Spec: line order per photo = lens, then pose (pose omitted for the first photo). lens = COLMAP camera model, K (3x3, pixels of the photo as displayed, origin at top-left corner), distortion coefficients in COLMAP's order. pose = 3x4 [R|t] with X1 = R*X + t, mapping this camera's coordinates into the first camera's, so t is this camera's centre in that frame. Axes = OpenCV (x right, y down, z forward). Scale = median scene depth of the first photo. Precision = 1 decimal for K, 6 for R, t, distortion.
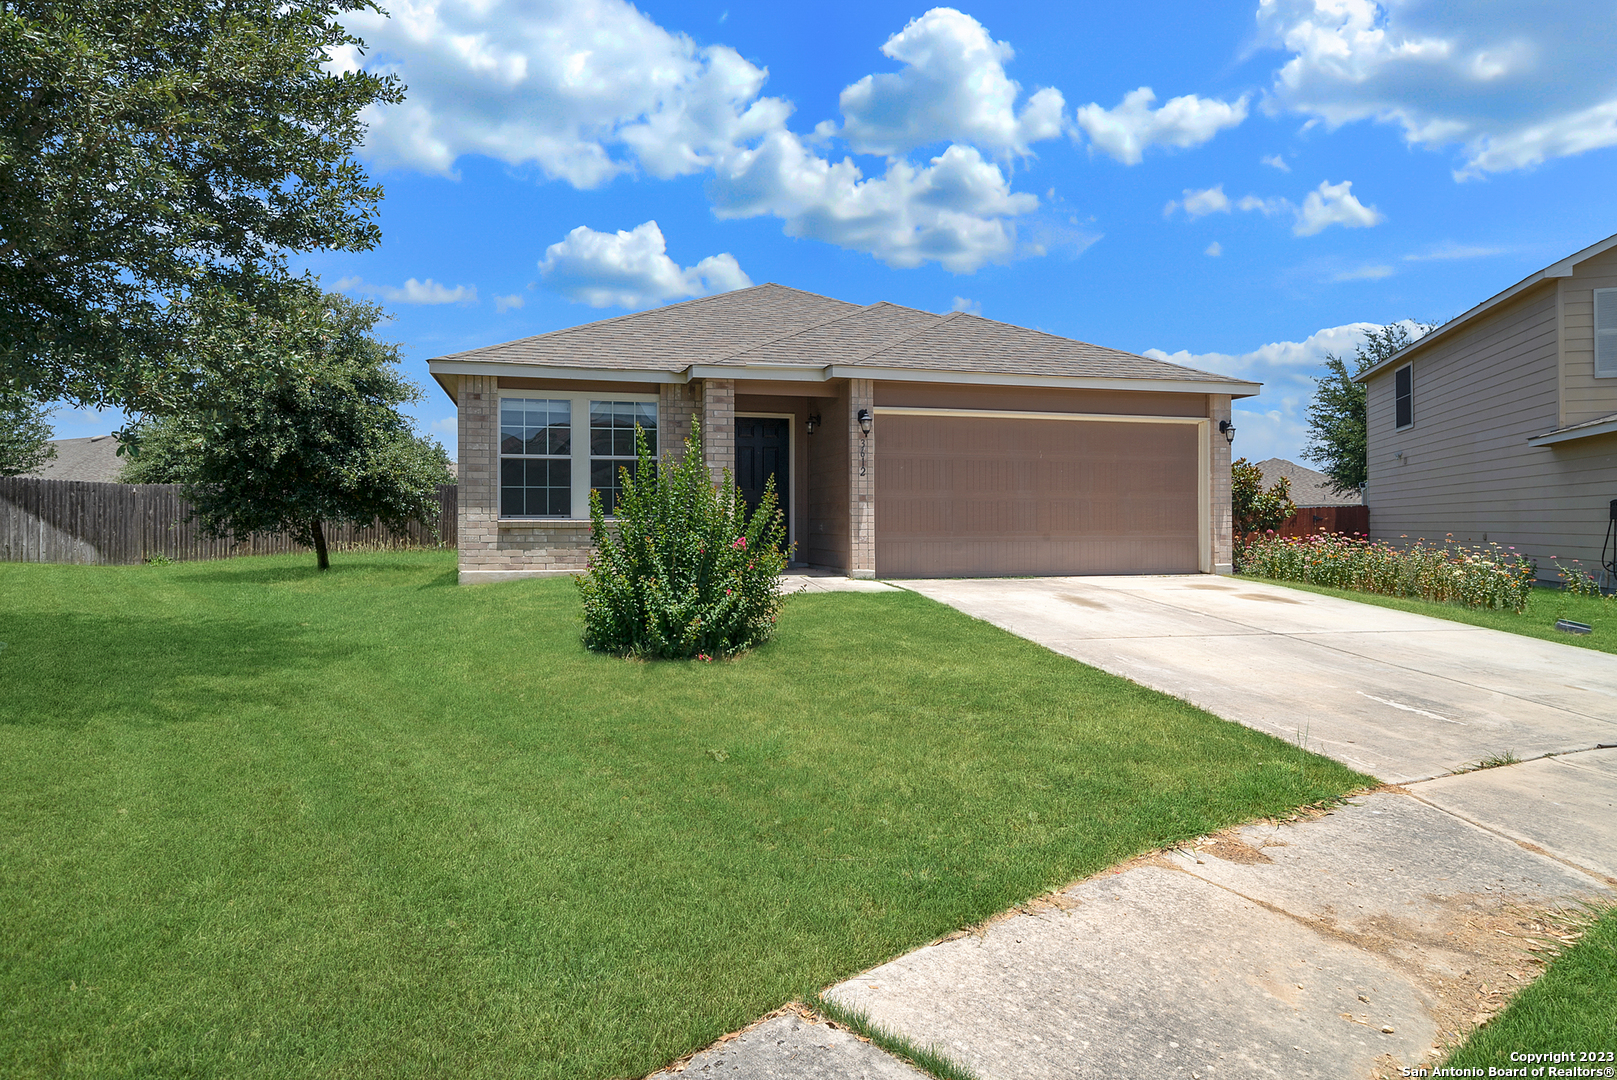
lens RADIAL K [[914.9, 0, 798.1], [0, 914.9, 532.2], [0, 0, 1]] dist [0.001473, 0.001079]
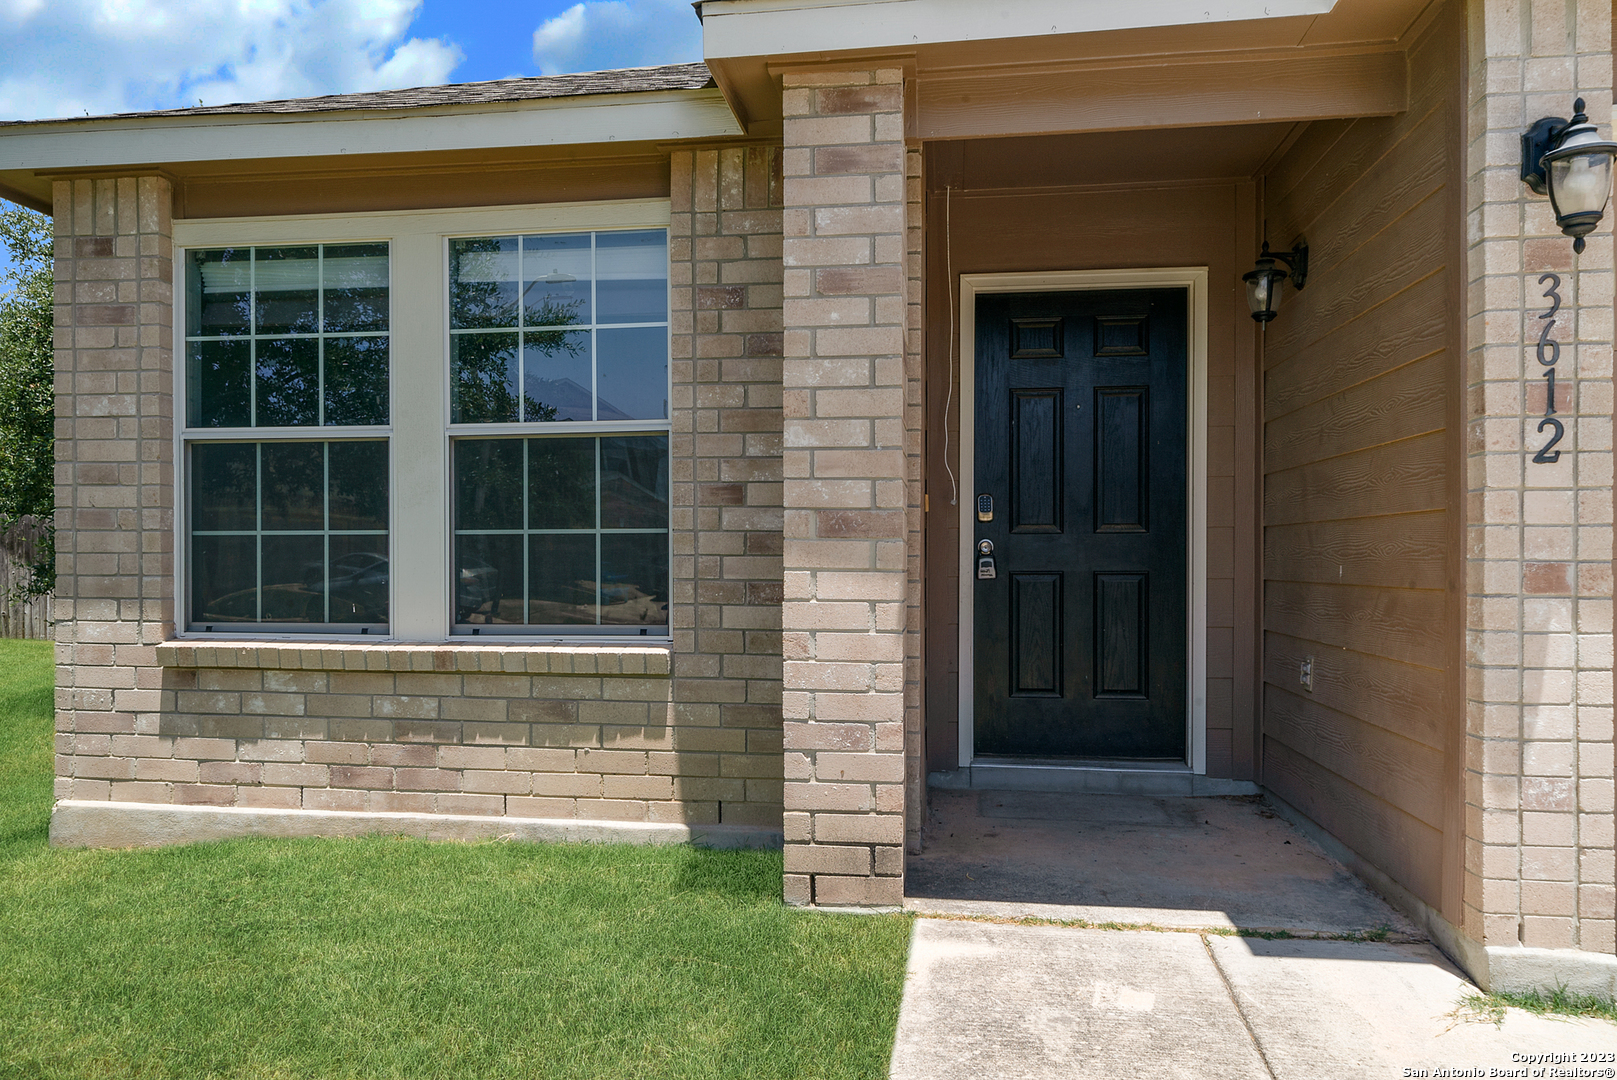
lens RADIAL K [[1129.1, 0, 792.9], [0, 1129.1, 560.4], [0, 0, 1]] dist [0.009542, -0.005767]
pose [[0.921558, 0.002636, -0.388231, 0.016816], [-0.004991, 0.999975, -0.005059, -0.038934], [0.388208, 0.006600, 0.921548, 0.715097]]
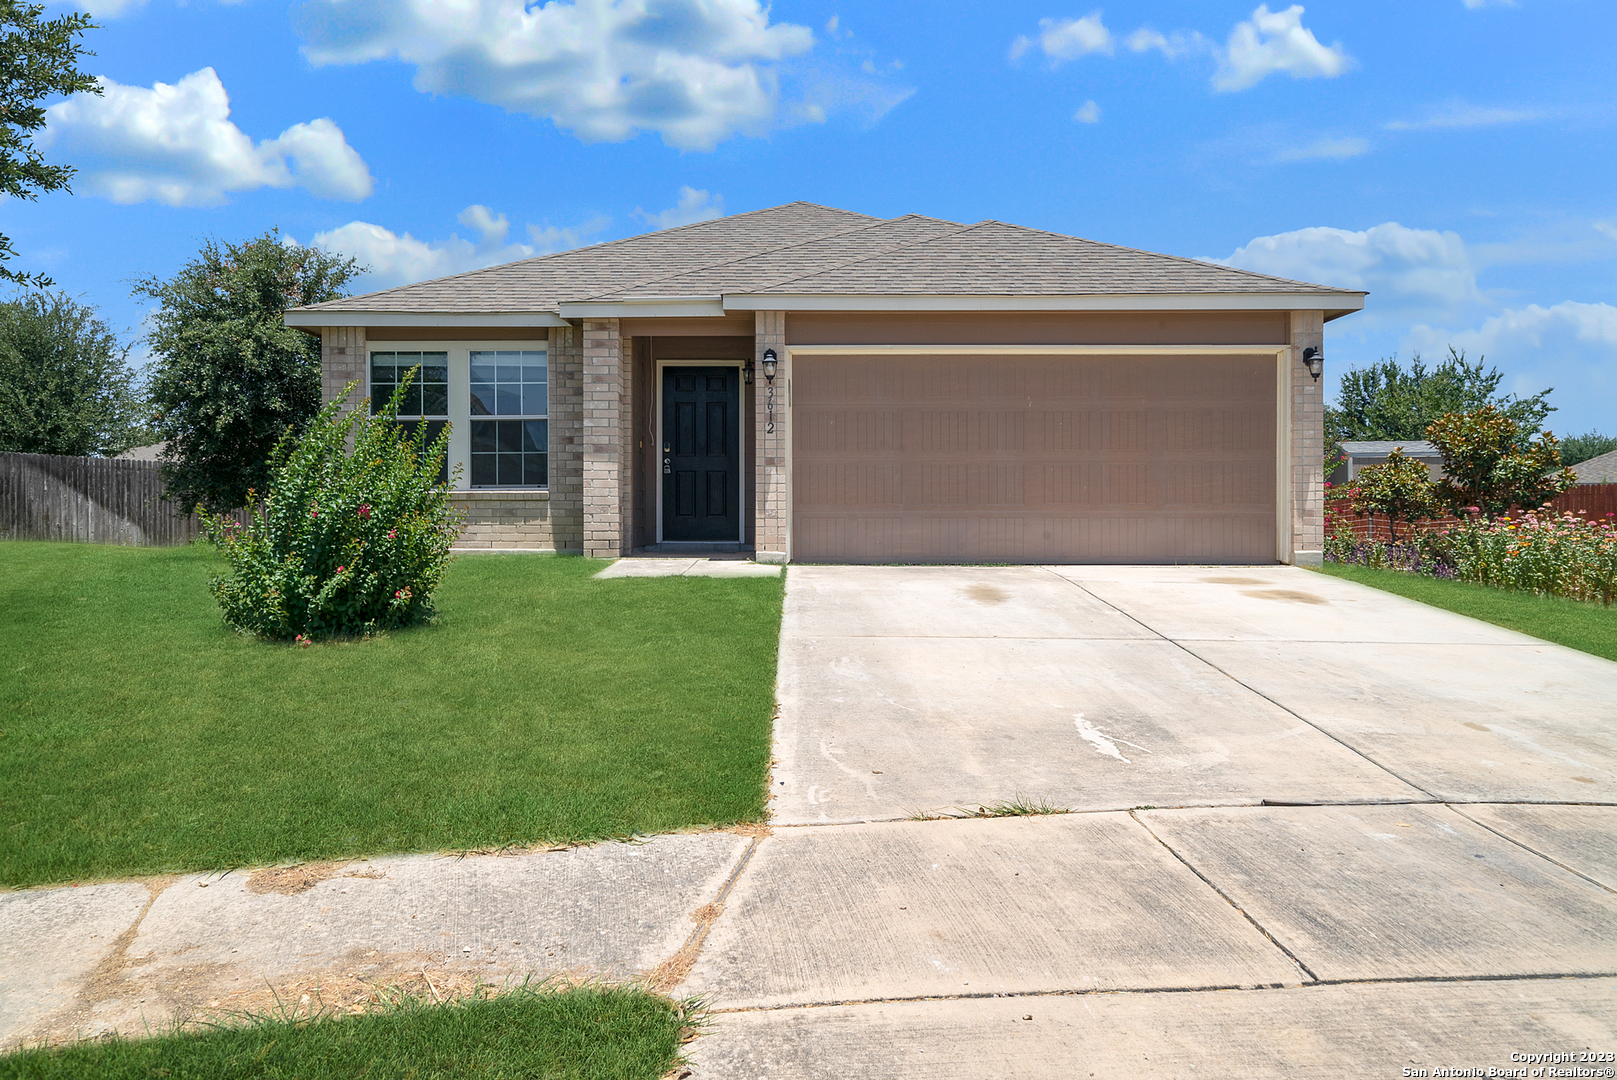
lens RADIAL K [[1129.1, 0, 801.6], [0, 1129.1, 525.9], [0, 0, 1]] dist [0.009542, -0.005767]
pose [[0.965219, 0.003217, -0.261424, 0.351778], [-0.002703, 0.999994, 0.002325, 0.016230], [0.261430, -0.001537, 0.965221, 0.063152]]
